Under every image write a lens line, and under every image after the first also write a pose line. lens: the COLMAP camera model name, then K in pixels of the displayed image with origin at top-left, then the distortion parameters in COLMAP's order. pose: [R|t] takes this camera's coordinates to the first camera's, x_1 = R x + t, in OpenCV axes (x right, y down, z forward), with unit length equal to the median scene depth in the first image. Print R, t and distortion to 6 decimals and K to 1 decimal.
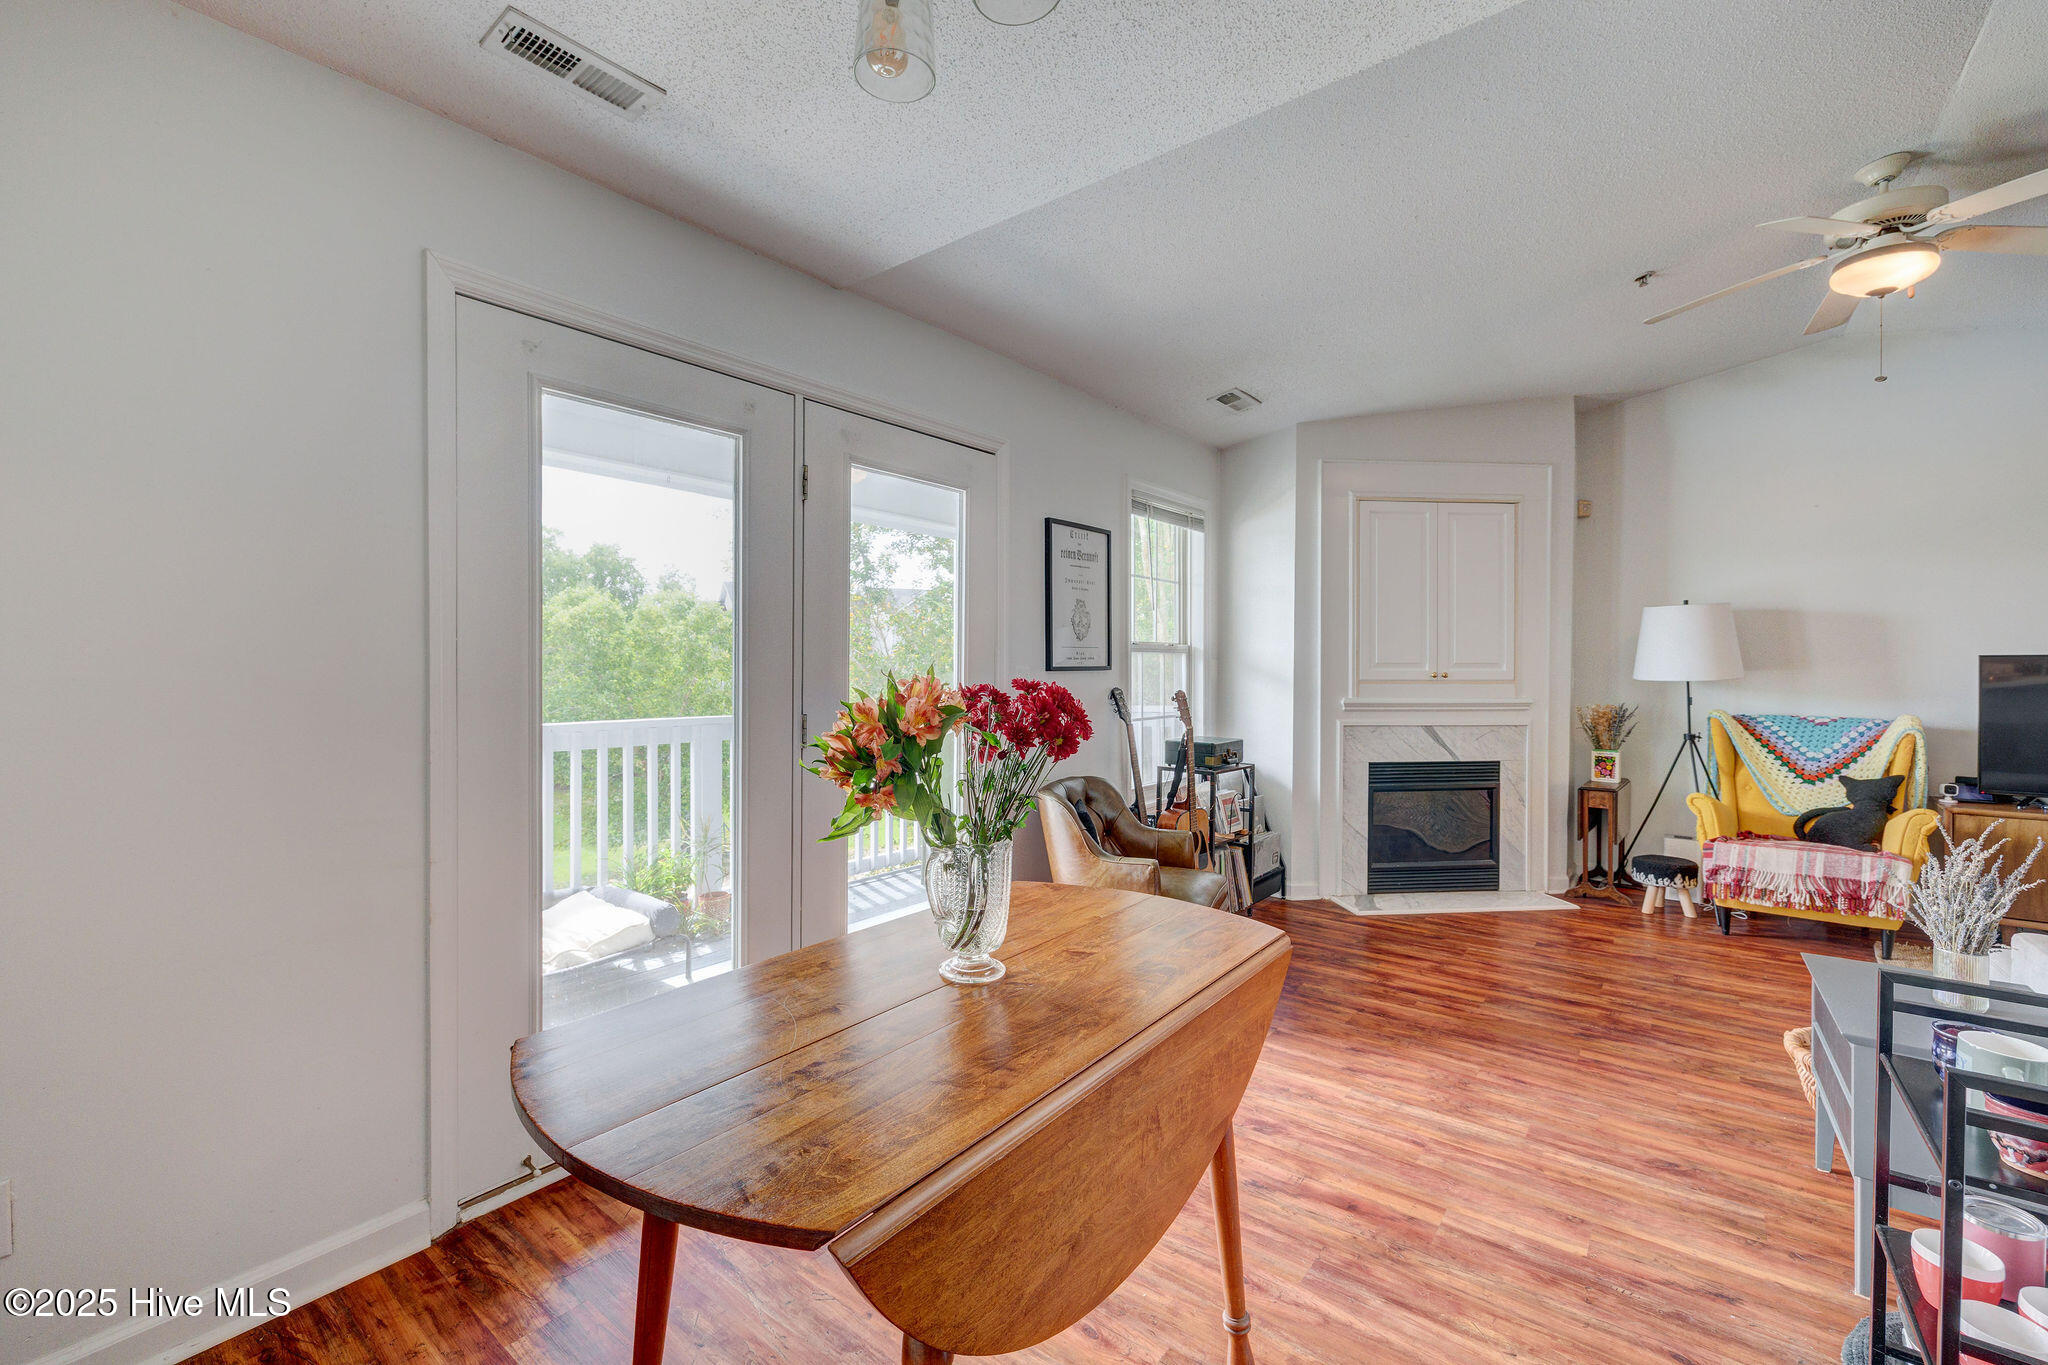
lens RADIAL K [[864.0, 0, 1002.3], [0, 864.0, 675.1], [0, 0, 1]] dist [0.001003, -0.000299]
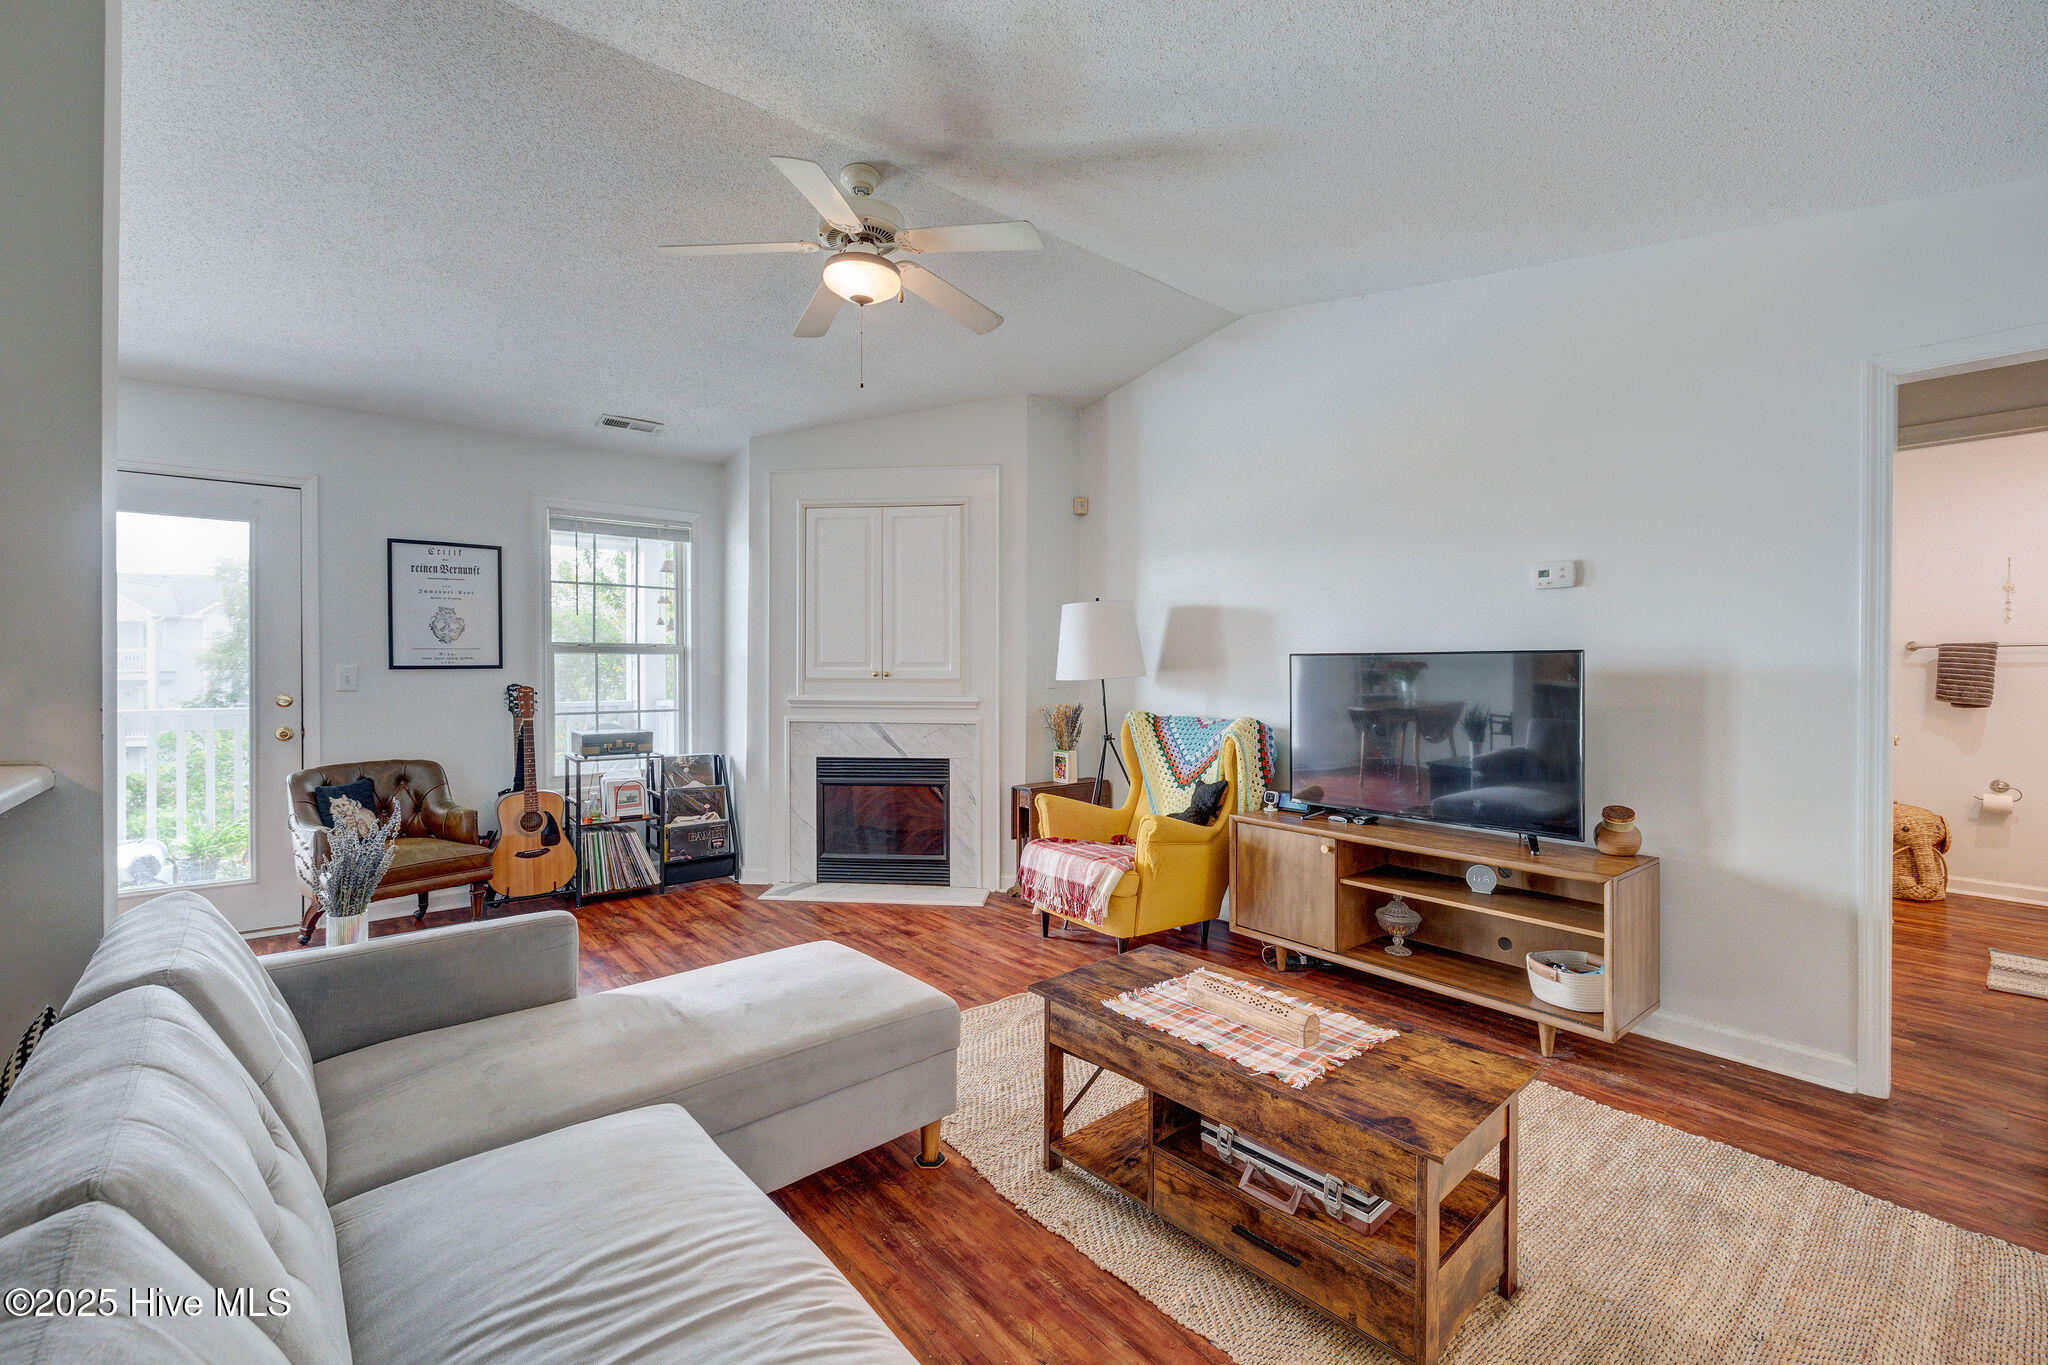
lens RADIAL K [[864.0, 0, 1007.2], [0, 864.0, 673.7], [0, 0, 1]] dist [0.001003, -0.000299]
pose [[0.979357, 0.003181, -0.202115, 0.952138], [-0.002949, 0.999995, 0.001450, -0.002719], [0.202118, -0.000824, 0.979361, 0.019212]]
